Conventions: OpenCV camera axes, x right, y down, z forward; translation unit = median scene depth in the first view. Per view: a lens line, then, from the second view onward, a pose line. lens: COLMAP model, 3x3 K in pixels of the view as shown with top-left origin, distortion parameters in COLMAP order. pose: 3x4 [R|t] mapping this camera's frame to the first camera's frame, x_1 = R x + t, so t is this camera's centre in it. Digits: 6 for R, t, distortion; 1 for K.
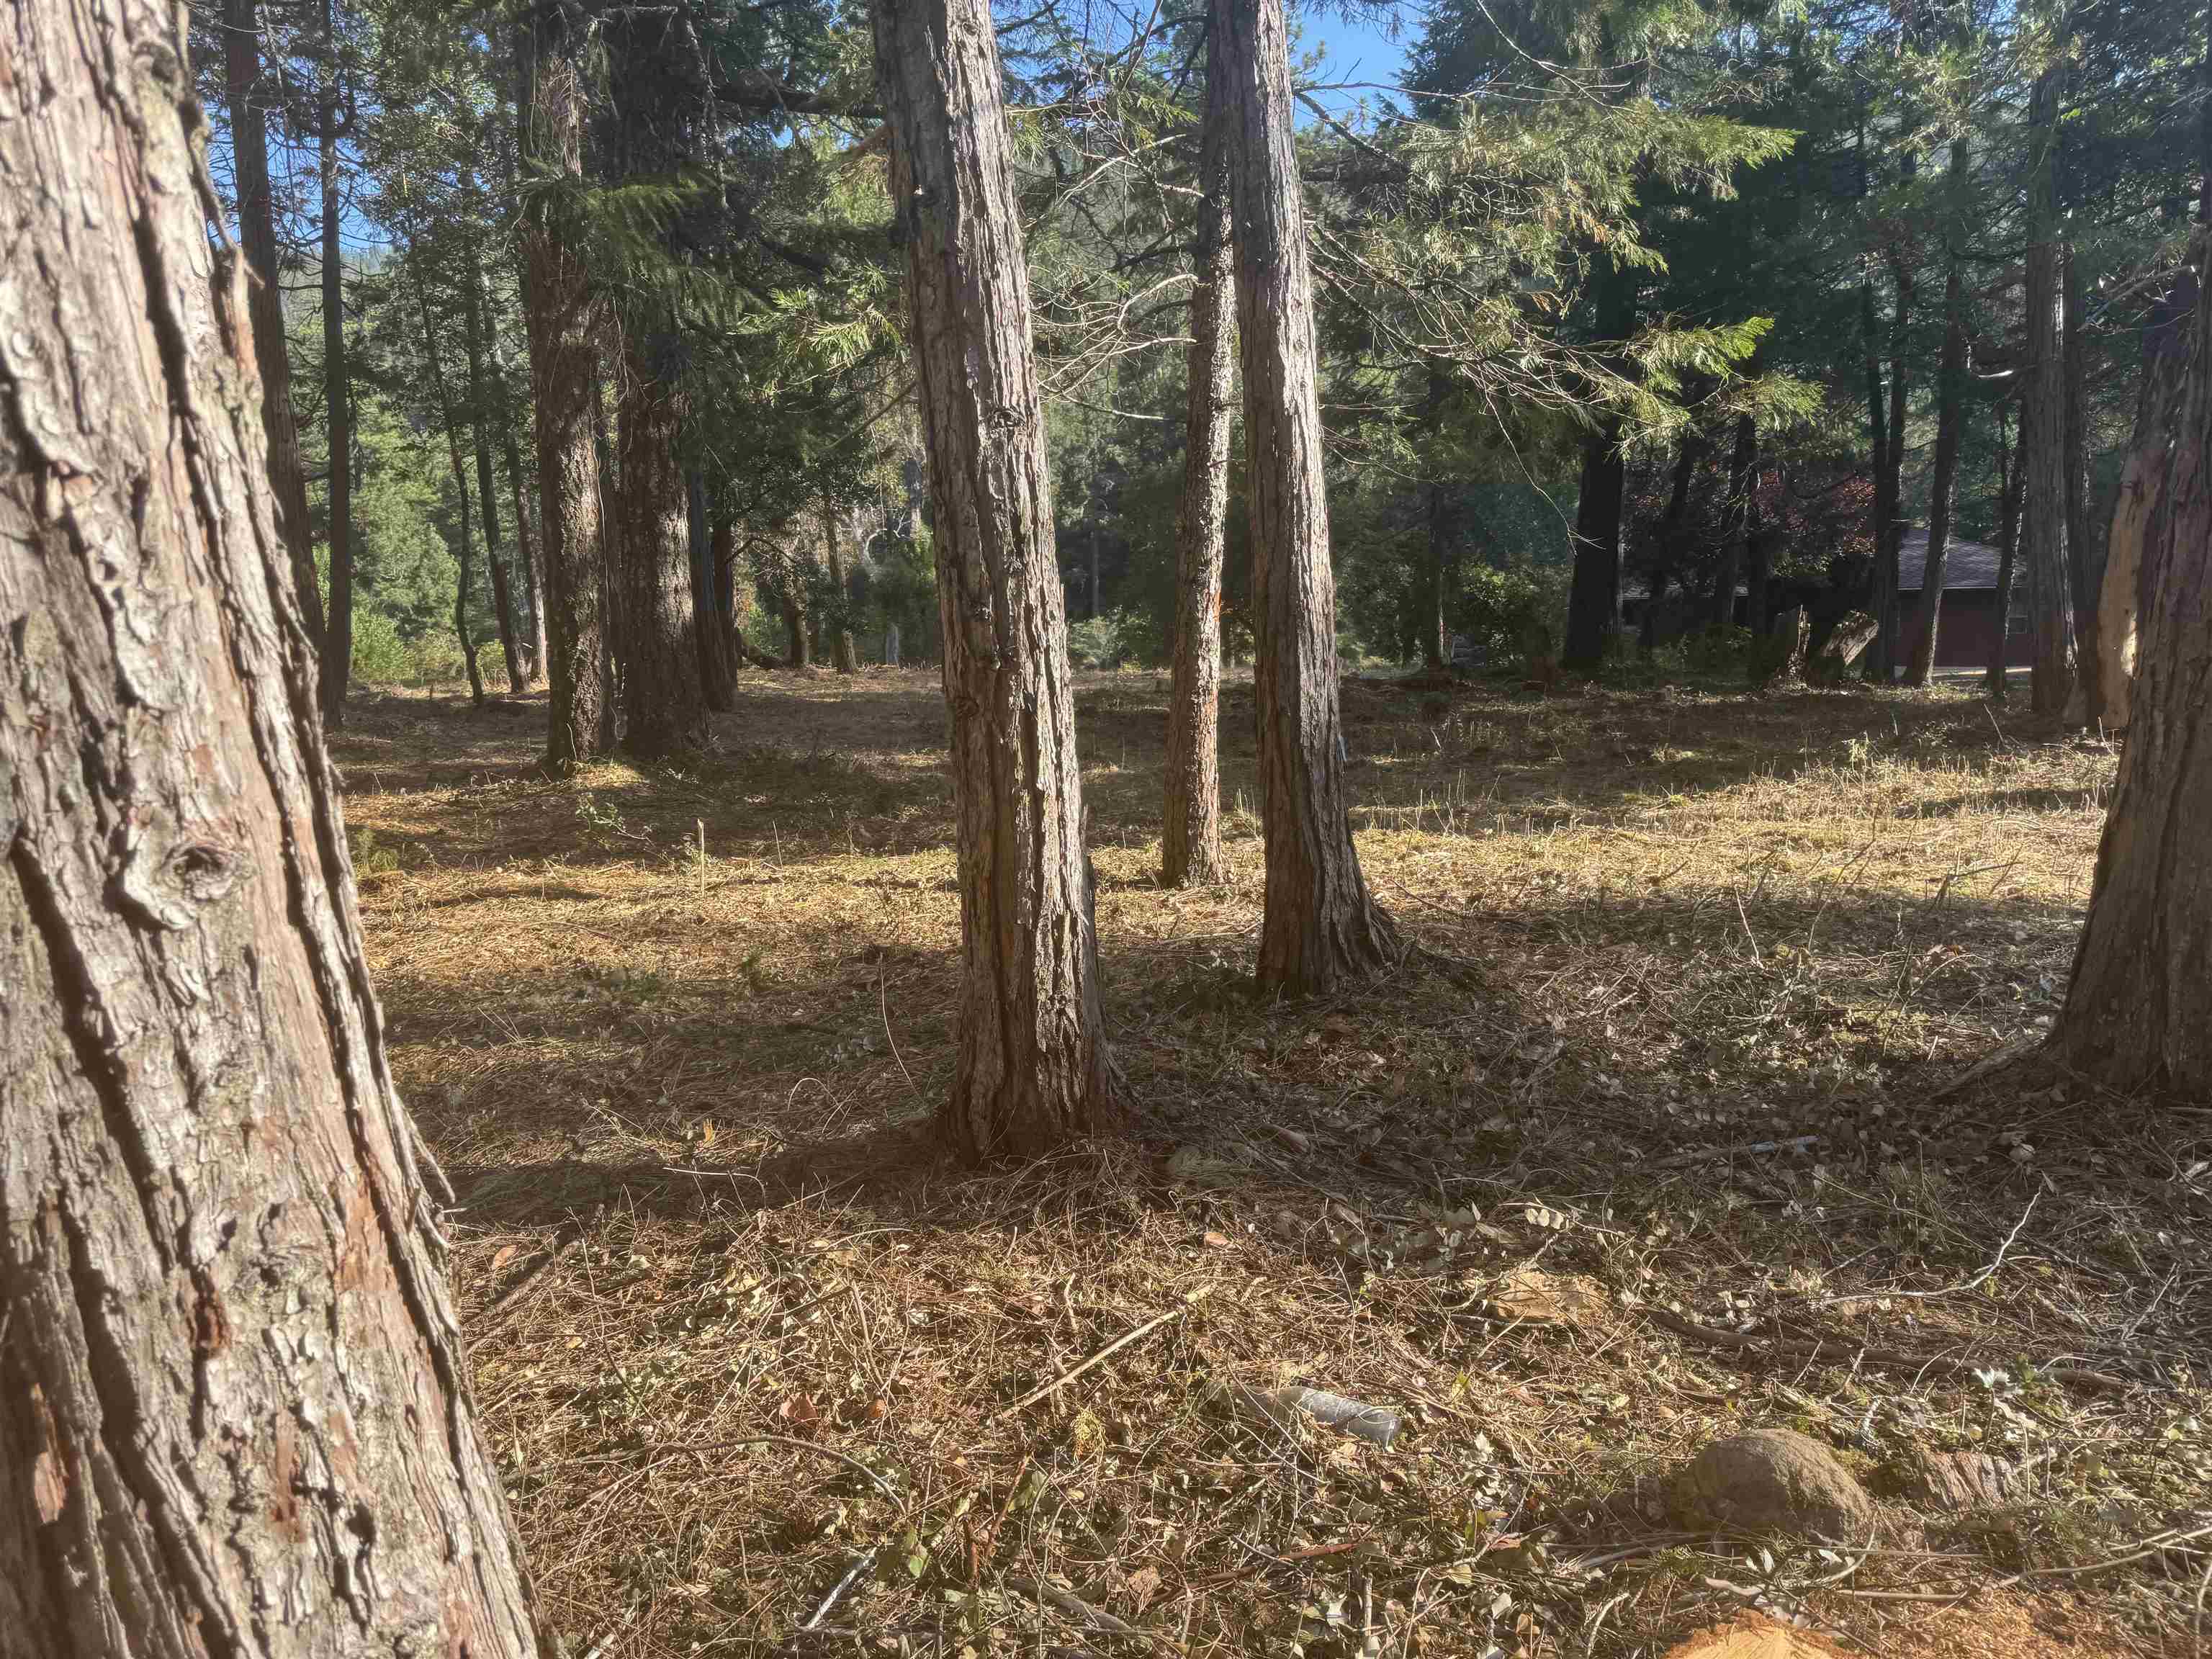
lens RADIAL K [[1581.1, 0, 1106.5], [0, 1581.1, 811.3], [0, 0, 1]] dist [0.156735, -0.222955]
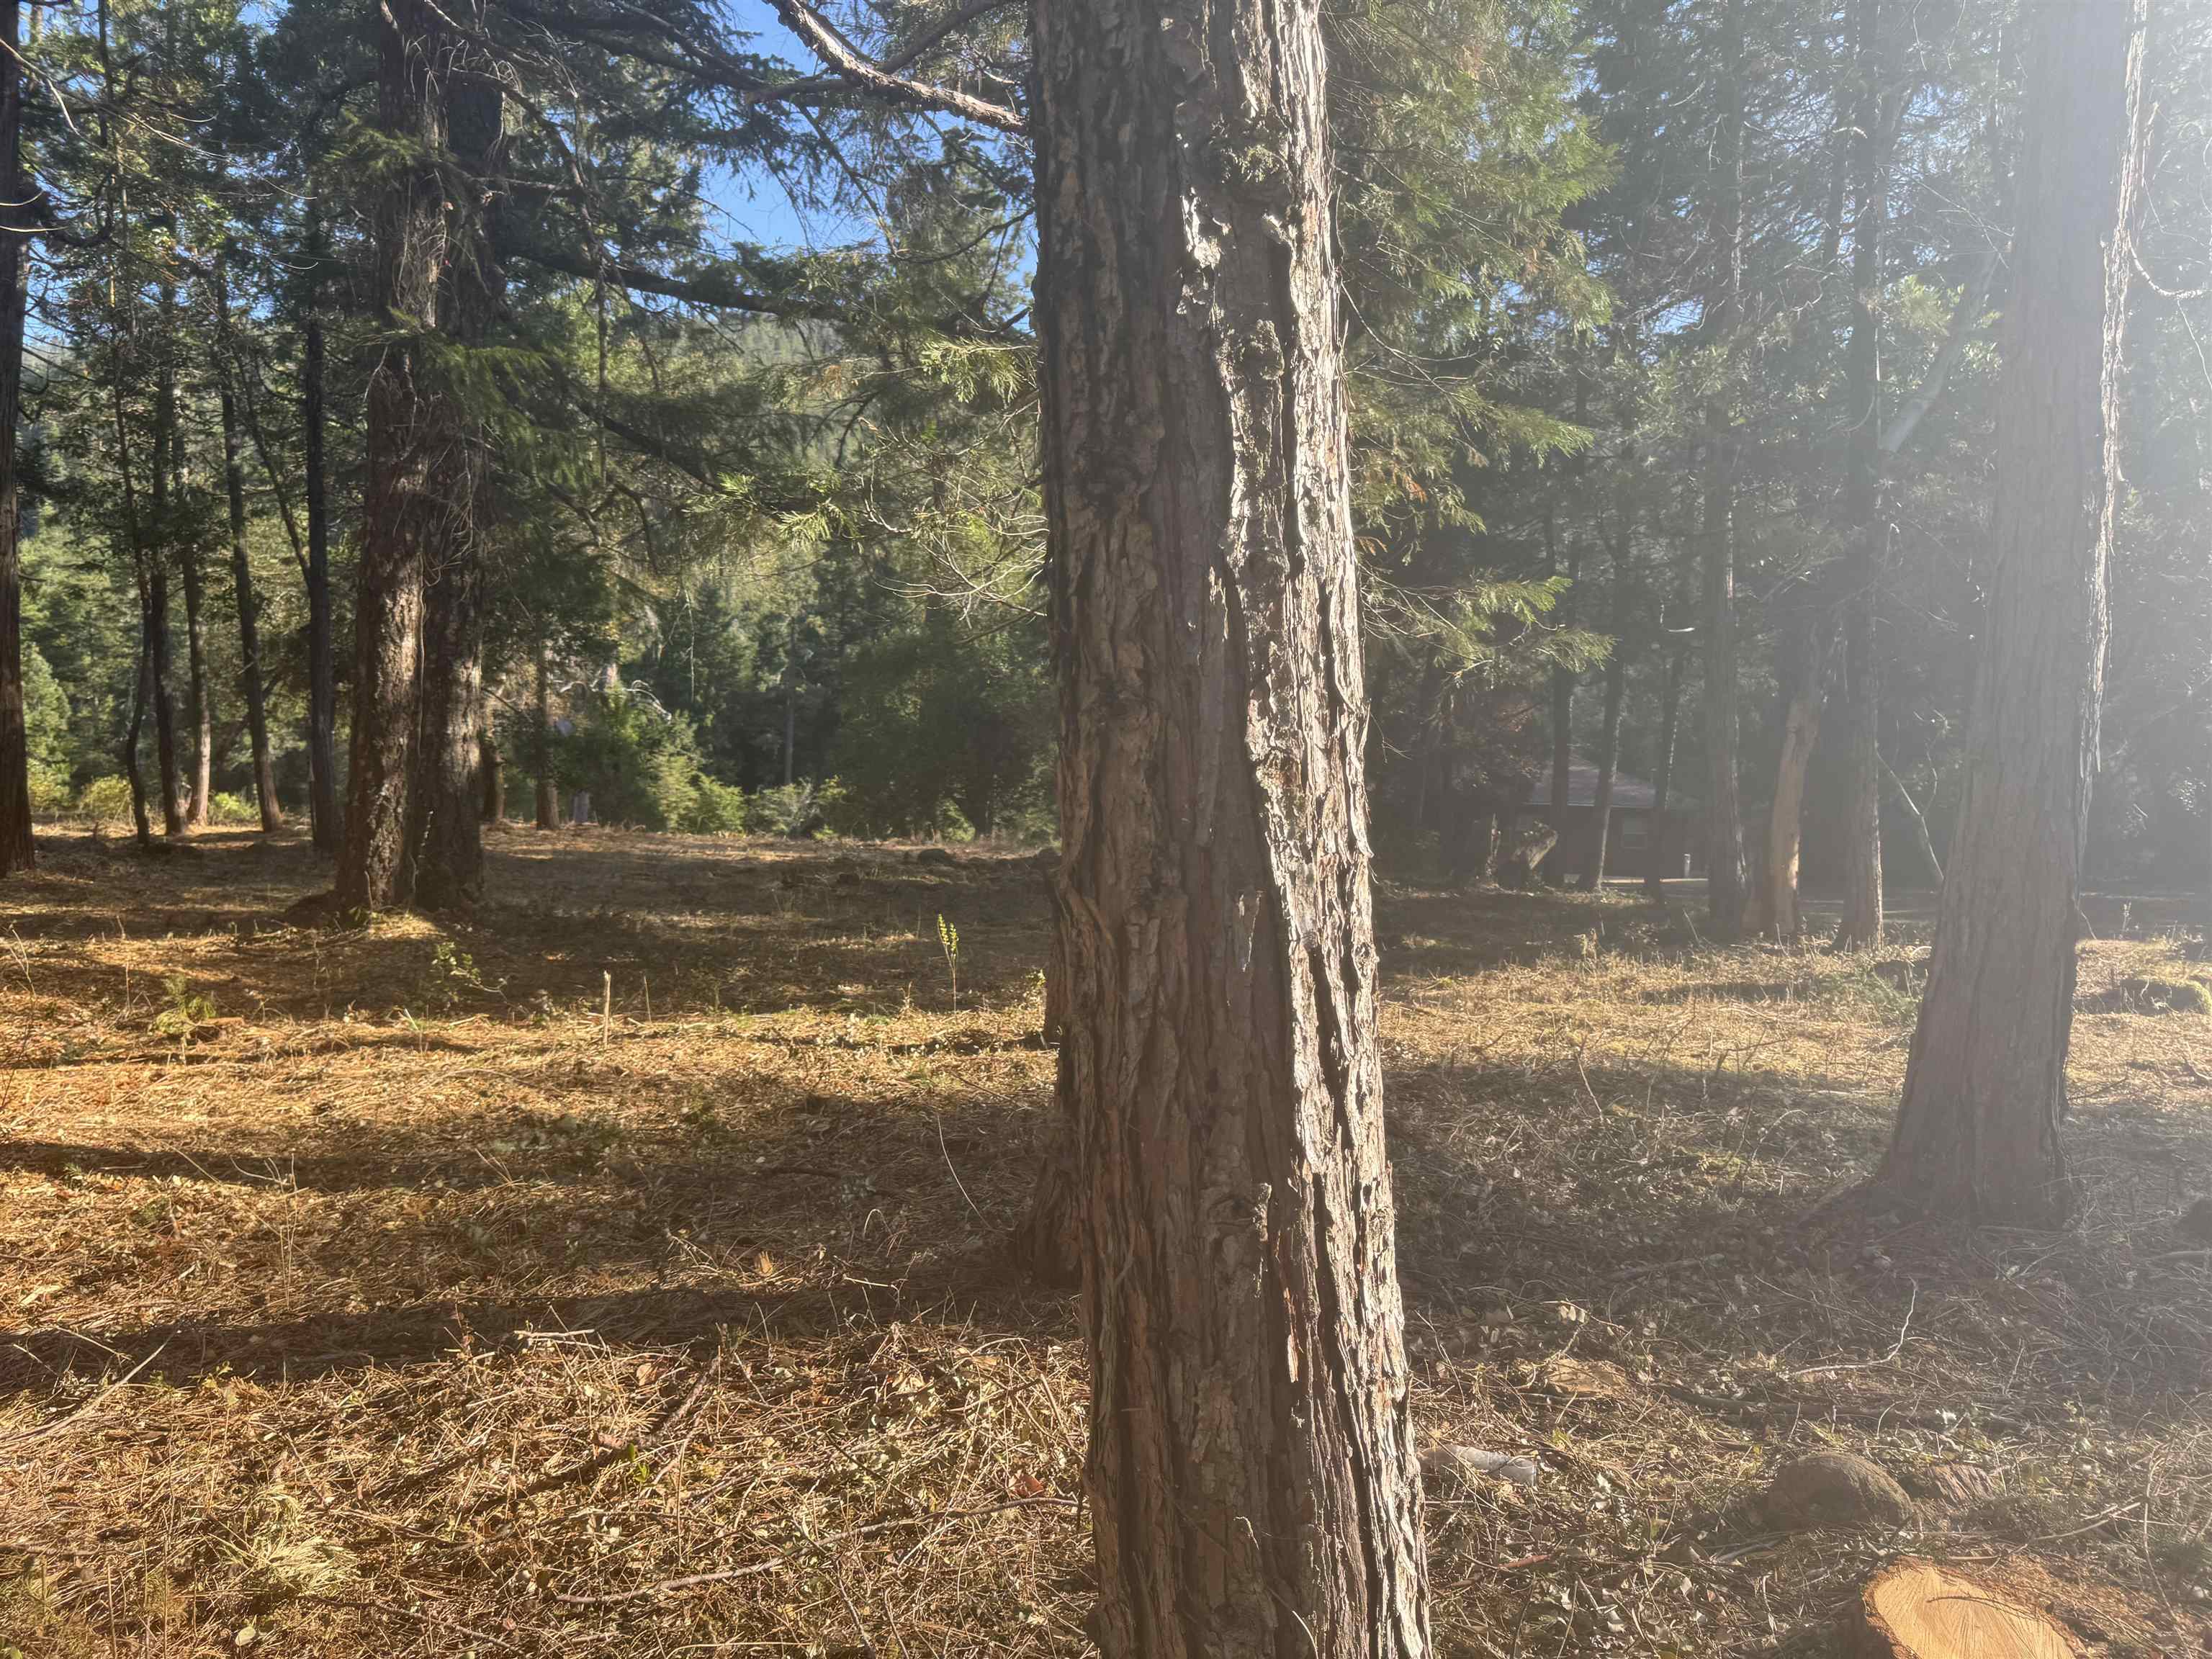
lens RADIAL K [[1601.8, 0, 1118.4], [0, 1601.8, 836.3], [0, 0, 1]] dist [0.122848, -0.184060]
pose [[0.975430, 0.048510, 0.214901, -0.137227], [-0.027950, 0.994823, -0.097699, 0.009230], [-0.218528, 0.089292, 0.971737, -0.060579]]
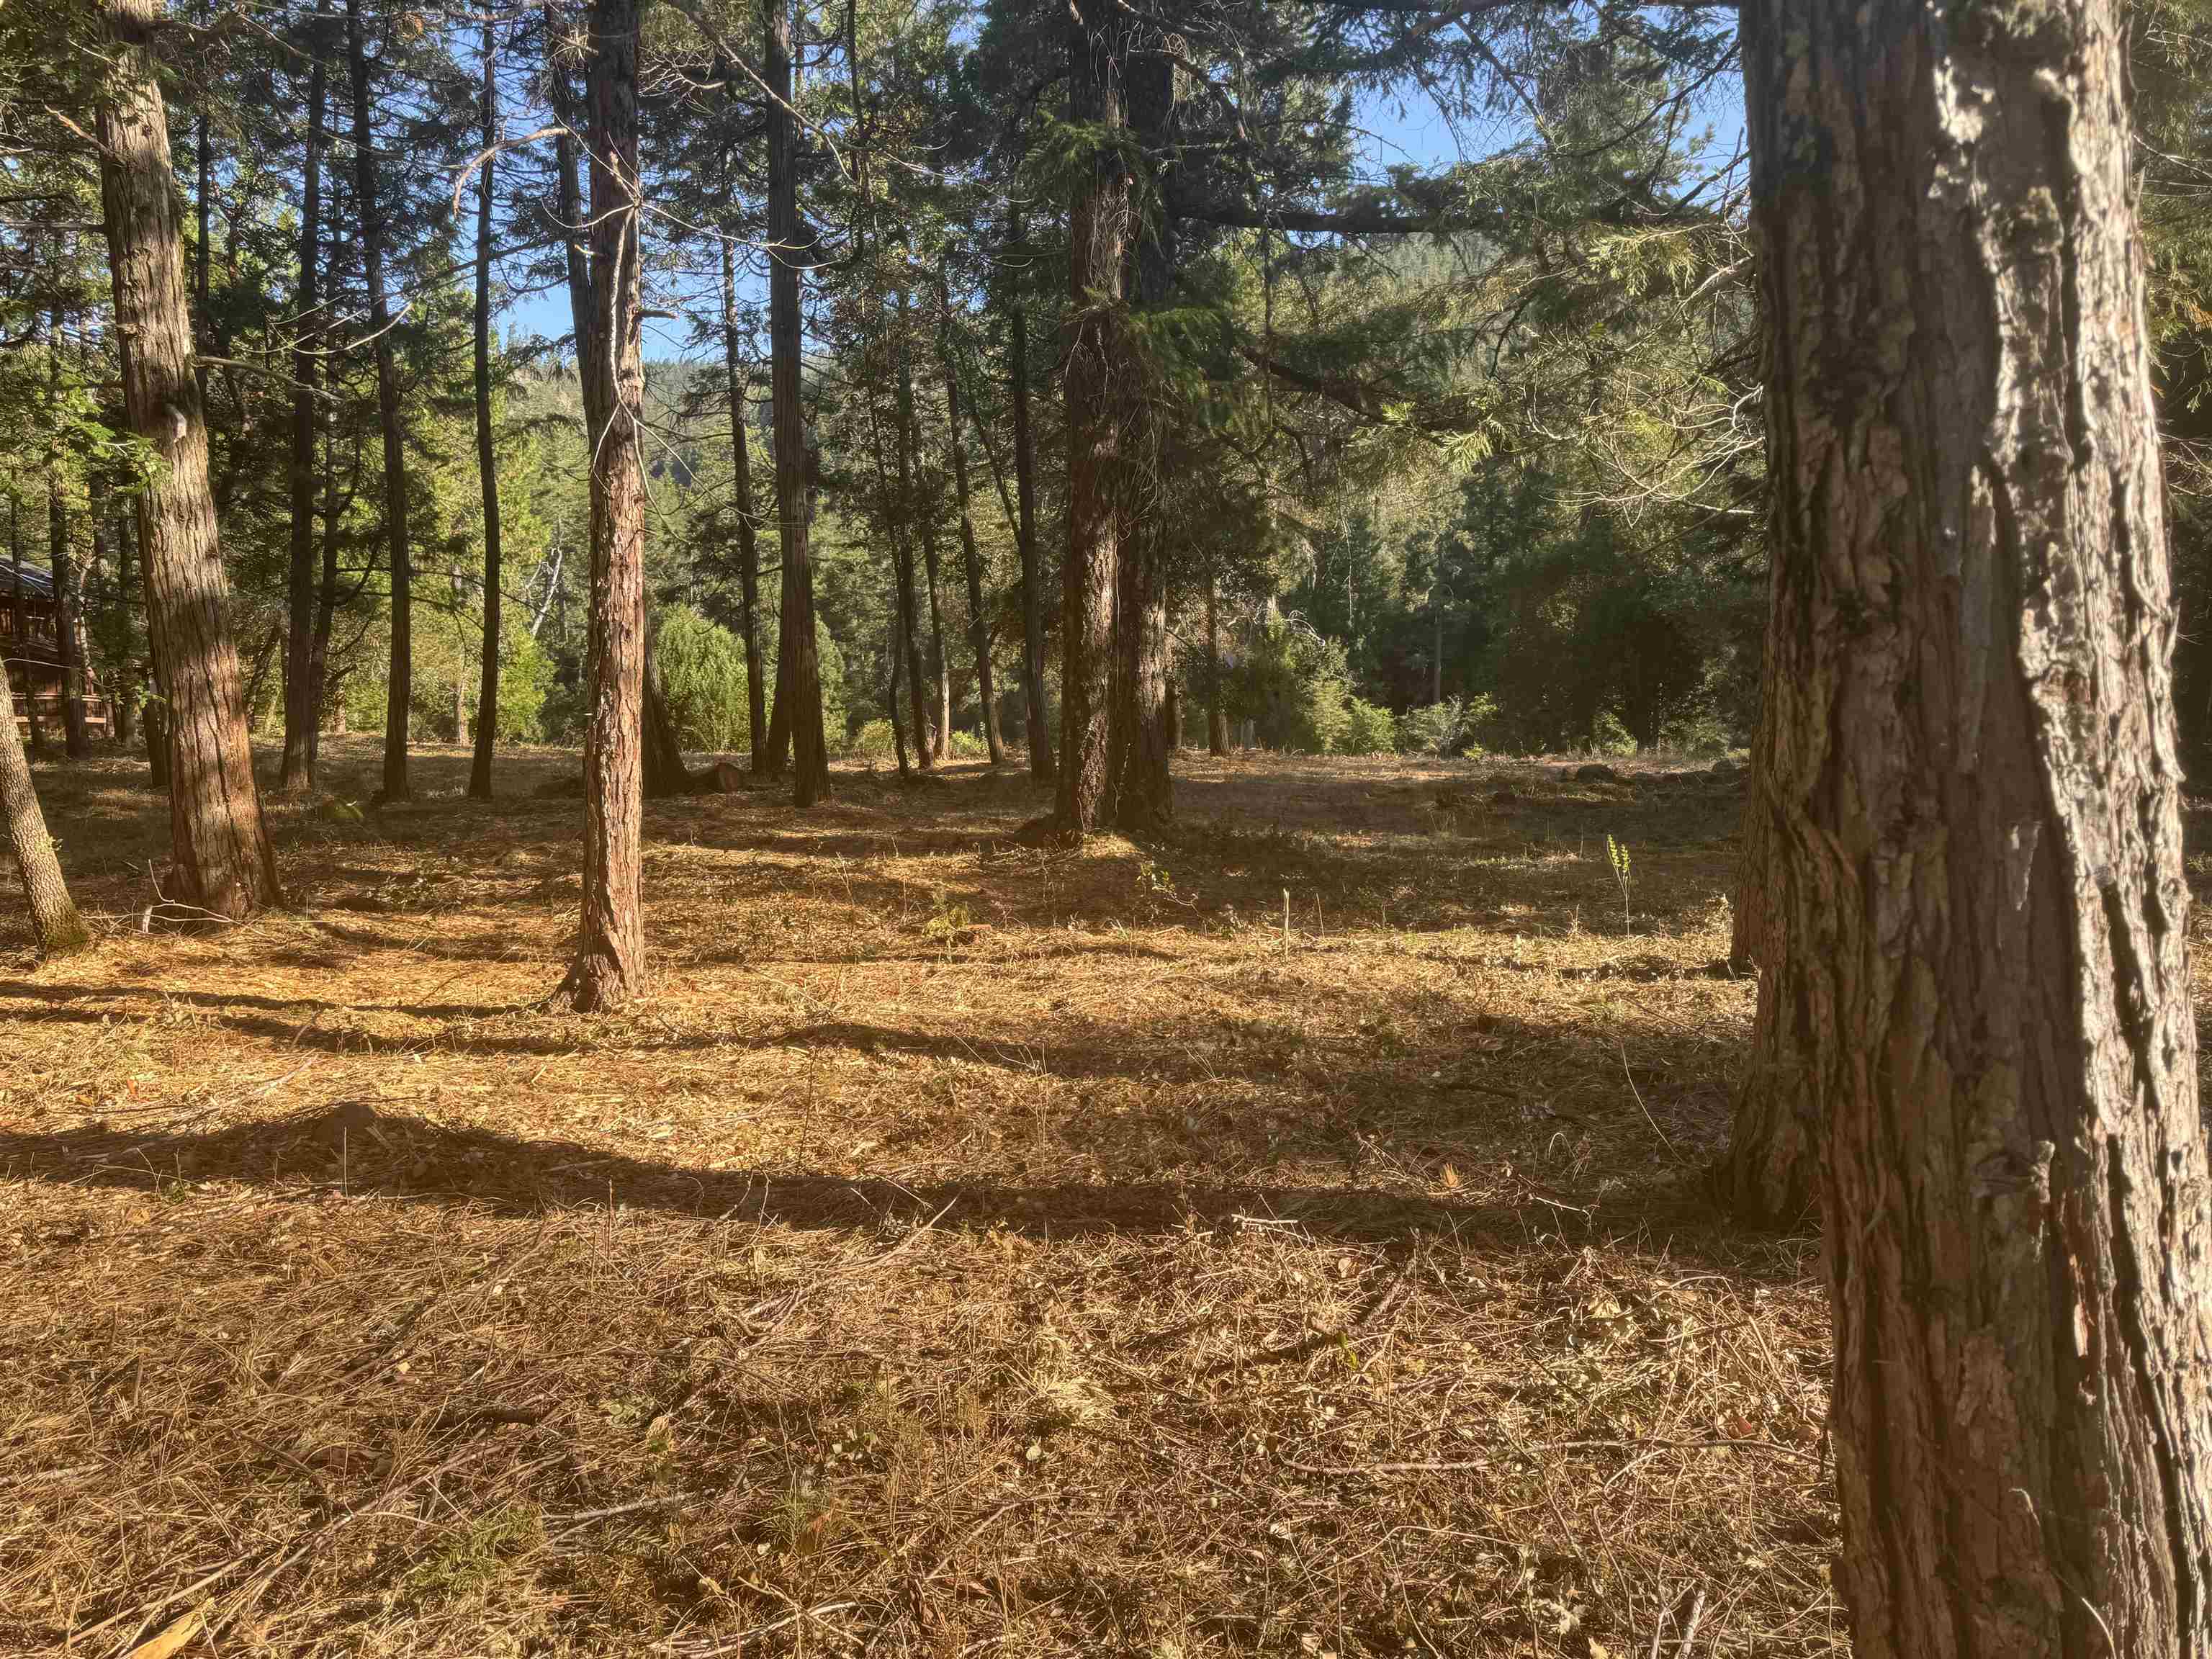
lens RADIAL K [[1587.0, 0, 1099.1], [0, 1587.0, 815.5], [0, 0, 1]] dist [0.129341, -0.168648]
pose [[0.980819, 0.030661, -0.192494, -0.145344], [-0.040180, 0.998145, -0.045745, 0.007908], [0.190734, 0.052602, 0.980231, -0.069190]]
